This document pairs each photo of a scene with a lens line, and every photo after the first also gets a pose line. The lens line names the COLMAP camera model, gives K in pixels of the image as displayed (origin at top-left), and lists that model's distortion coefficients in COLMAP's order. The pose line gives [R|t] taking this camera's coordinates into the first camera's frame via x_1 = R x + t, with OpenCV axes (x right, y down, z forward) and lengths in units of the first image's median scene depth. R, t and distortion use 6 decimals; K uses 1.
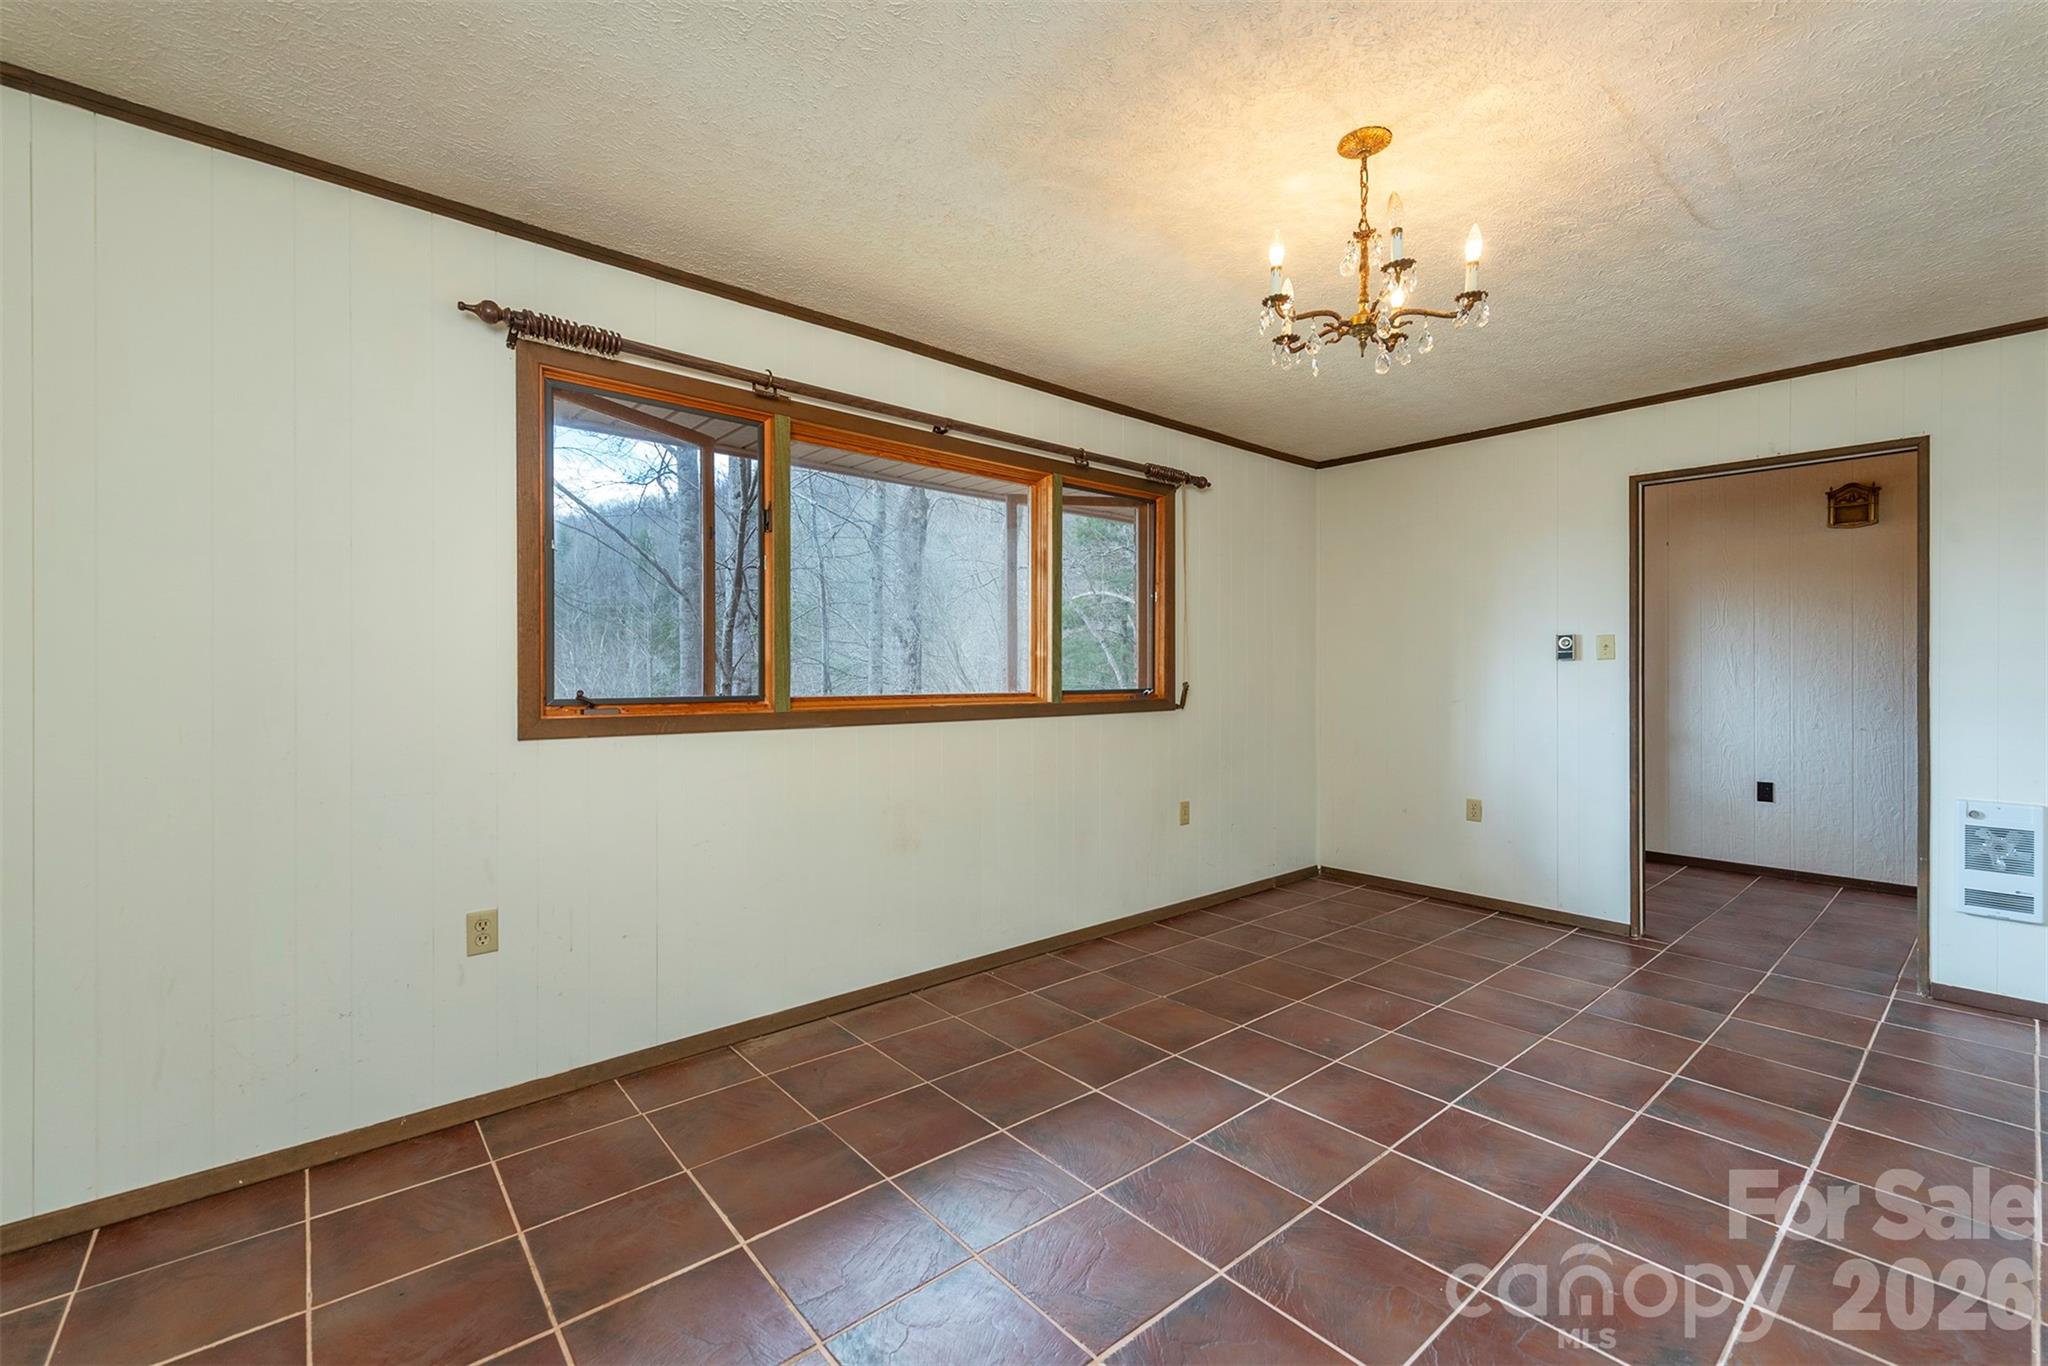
lens RADIAL K [[866.4, 0, 1012.8], [0, 866.4, 678.5], [0, 0, 1]] dist [0.009572, -0.001800]
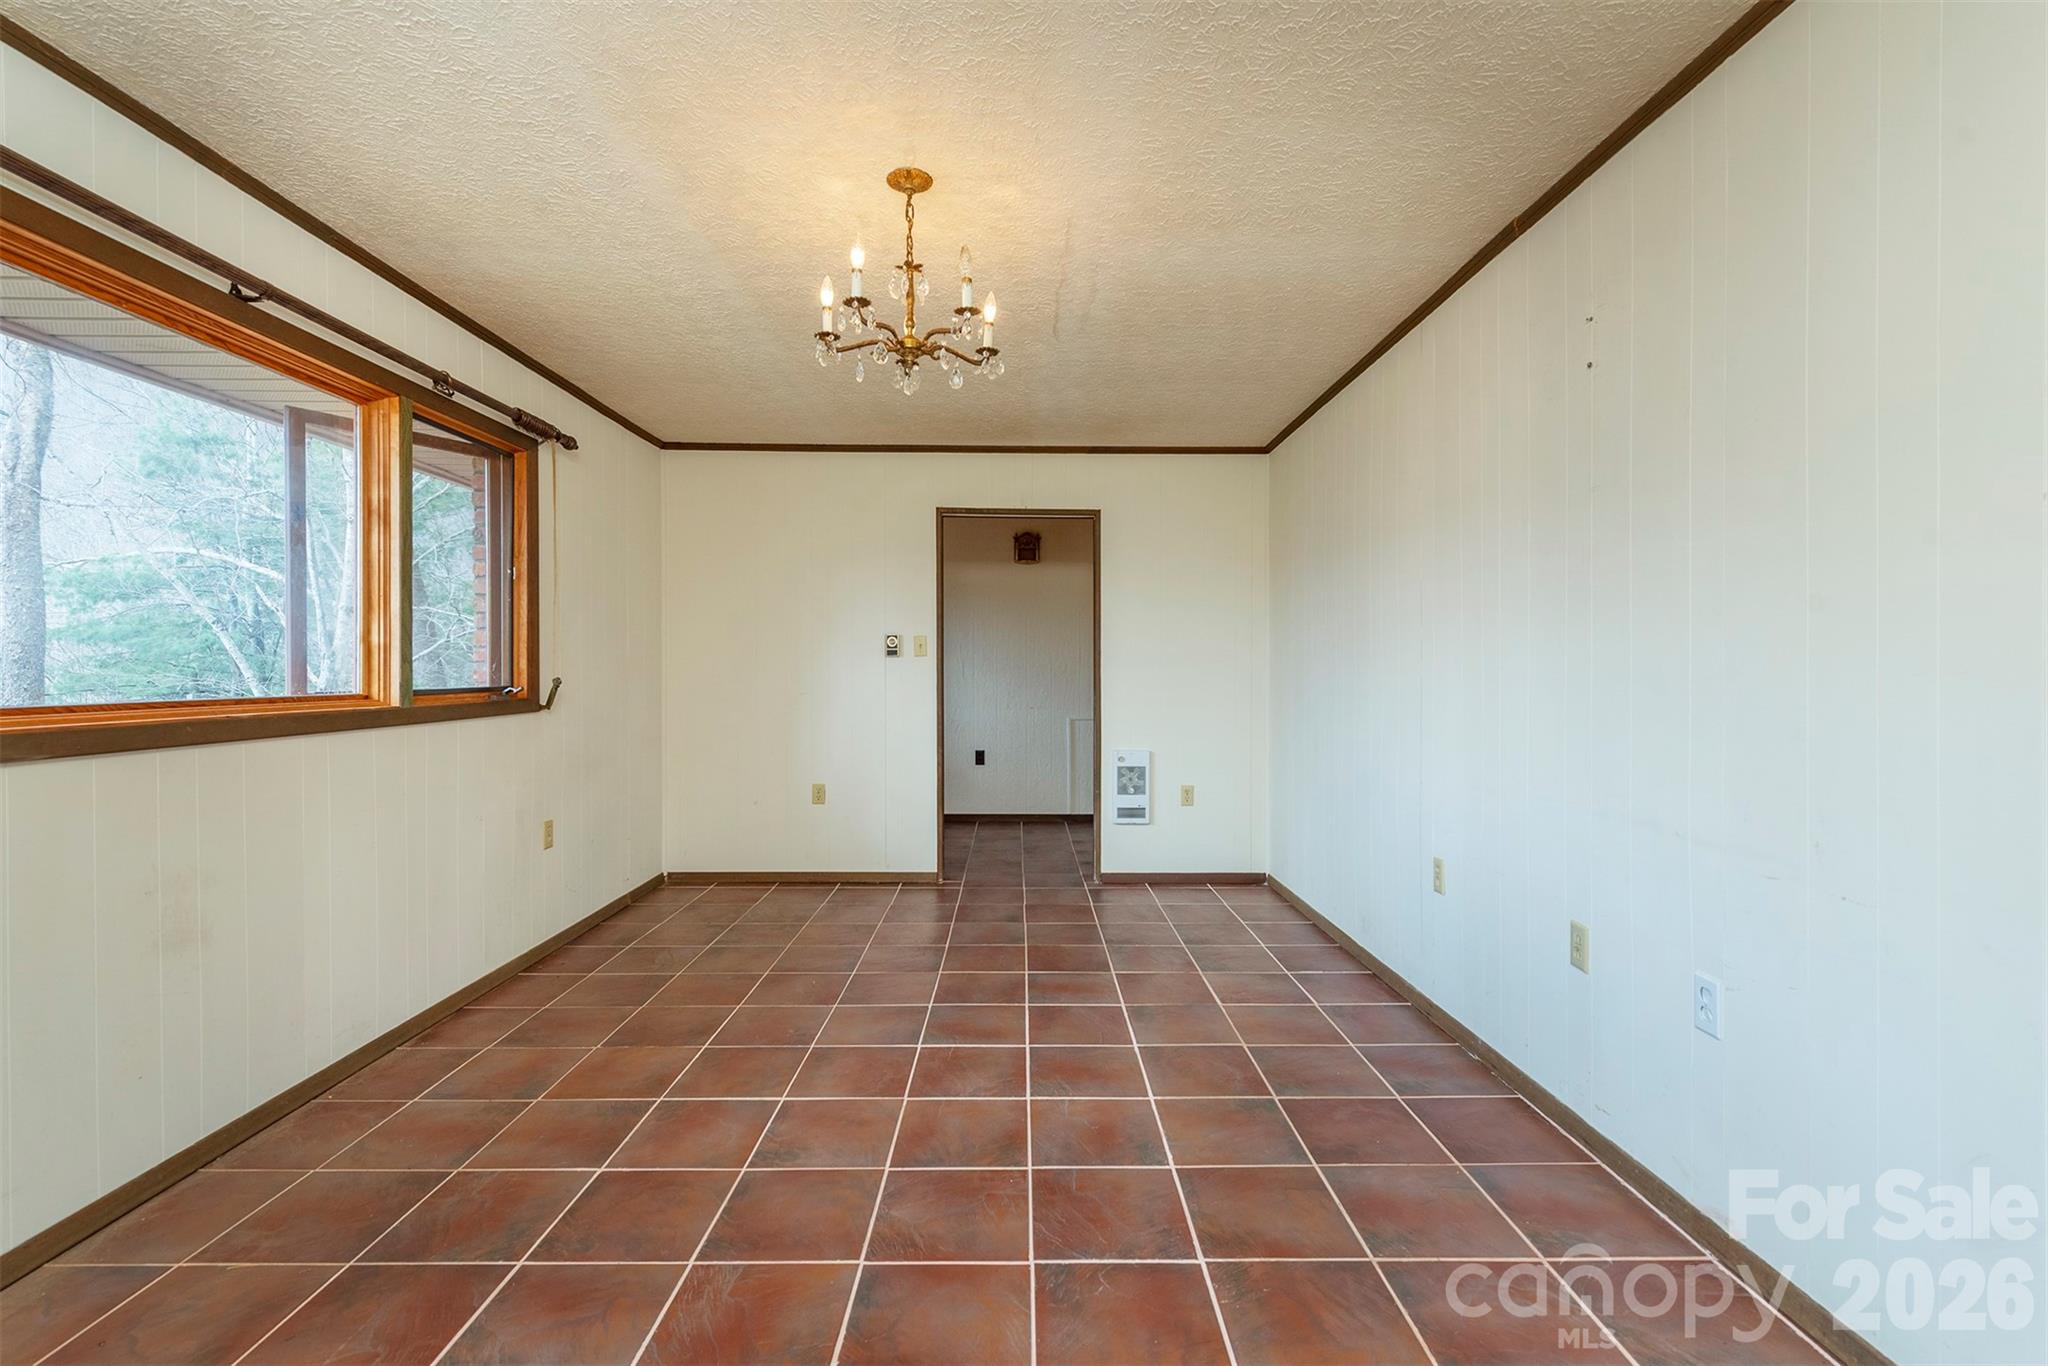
lens RADIAL K [[919.9, 0, 1026.2], [0, 919.9, 678.0], [0, 0, 1]] dist [0.010852, -0.005046]
pose [[0.628312, -0.007520, 0.777925, -0.245688], [0.003974, 0.999971, 0.006458, 0.000347], [-0.777951, -0.000966, 0.628324, 0.096018]]
